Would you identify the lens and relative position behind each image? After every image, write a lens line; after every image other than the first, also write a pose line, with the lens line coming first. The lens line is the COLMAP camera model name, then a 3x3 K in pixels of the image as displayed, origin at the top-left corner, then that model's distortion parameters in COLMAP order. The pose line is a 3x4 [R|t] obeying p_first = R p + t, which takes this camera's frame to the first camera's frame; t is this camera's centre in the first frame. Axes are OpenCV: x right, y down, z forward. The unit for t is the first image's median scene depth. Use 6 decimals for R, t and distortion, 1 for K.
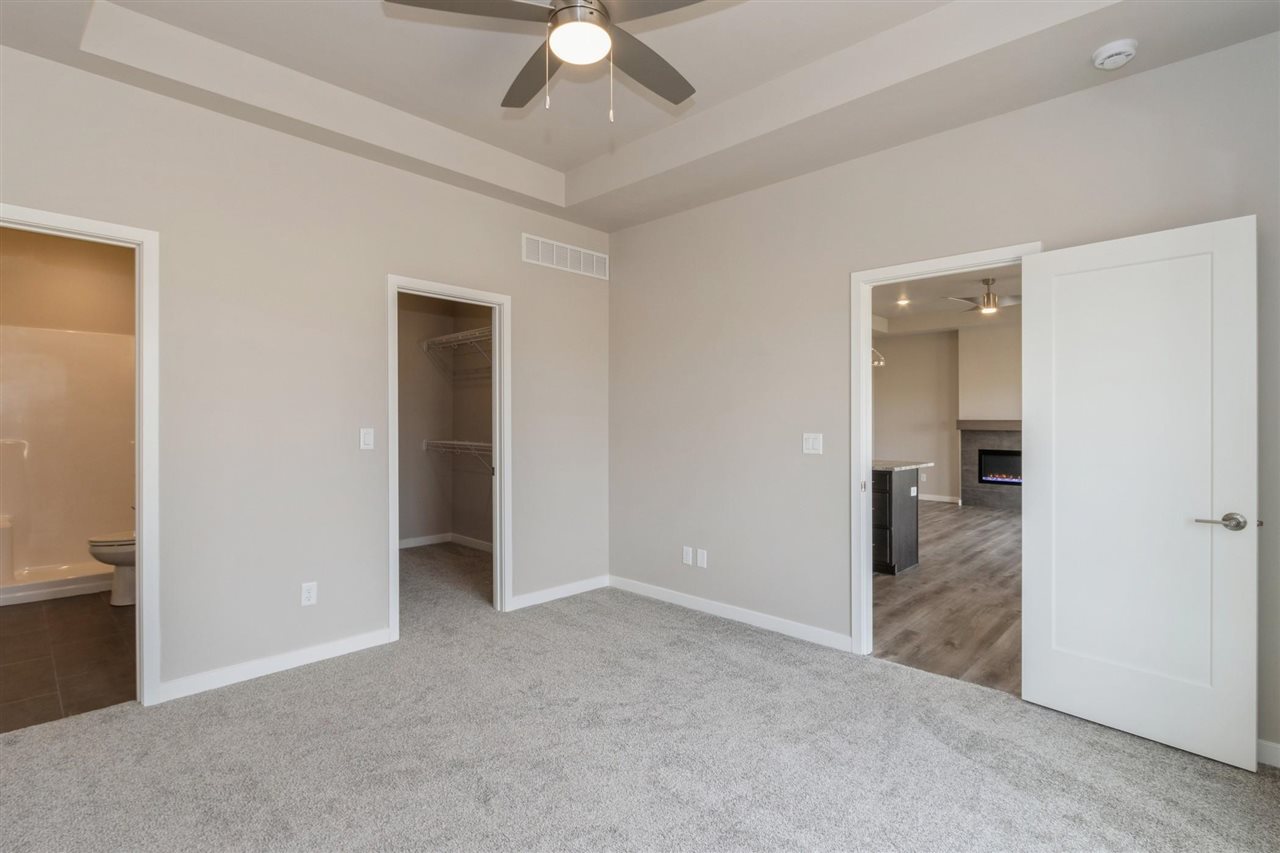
lens RADIAL K [[599.4, 0, 637.8], [0, 599.4, 425.4], [0, 0, 1]] dist [-0.004330, -0.000134]
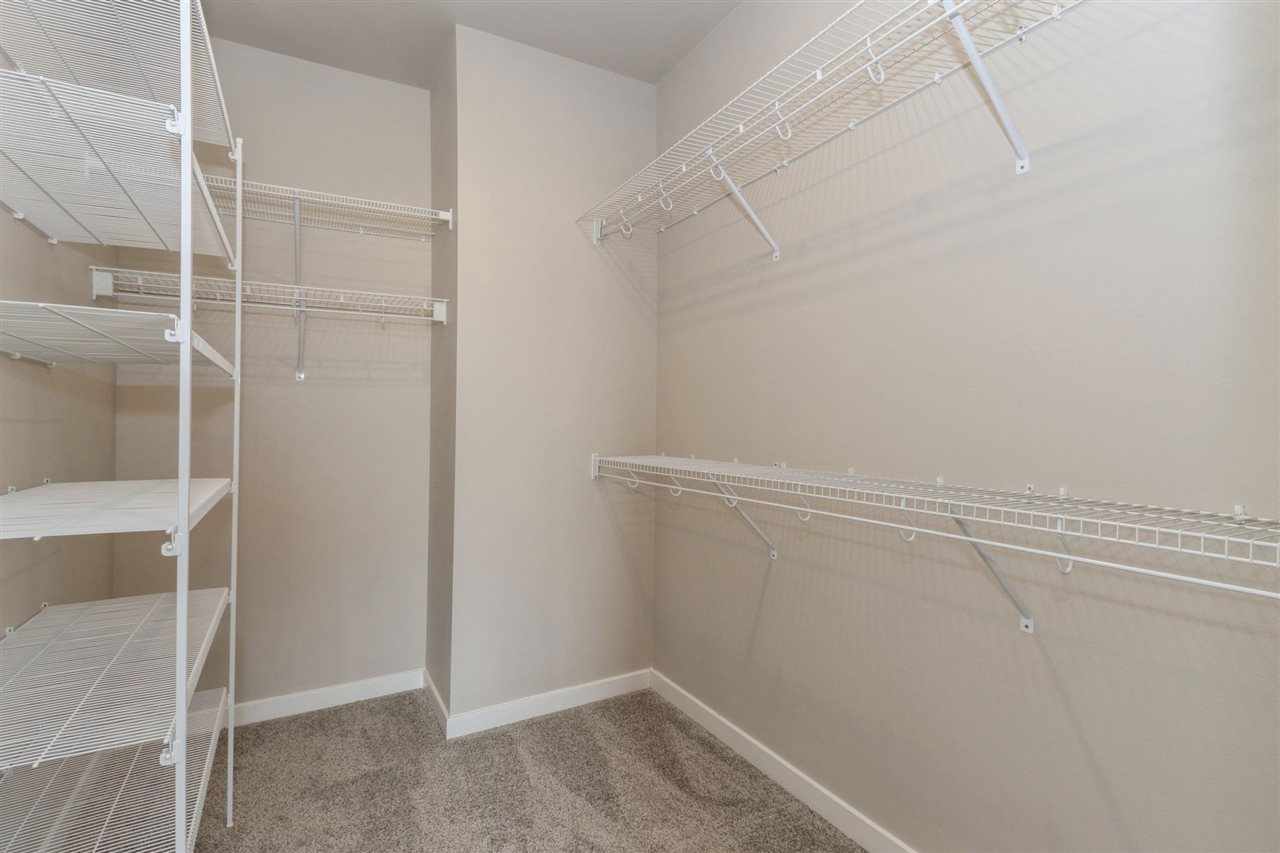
lens RADIAL K [[599.4, 0, 639.9], [0, 599.4, 424.3], [0, 0, 1]] dist [-0.004330, -0.000134]
pose [[0.958200, 0.003959, -0.286072, -0.204391], [-0.004819, 0.999986, -0.002303, 0.004242], [0.286059, 0.003586, 0.958205, 0.607565]]
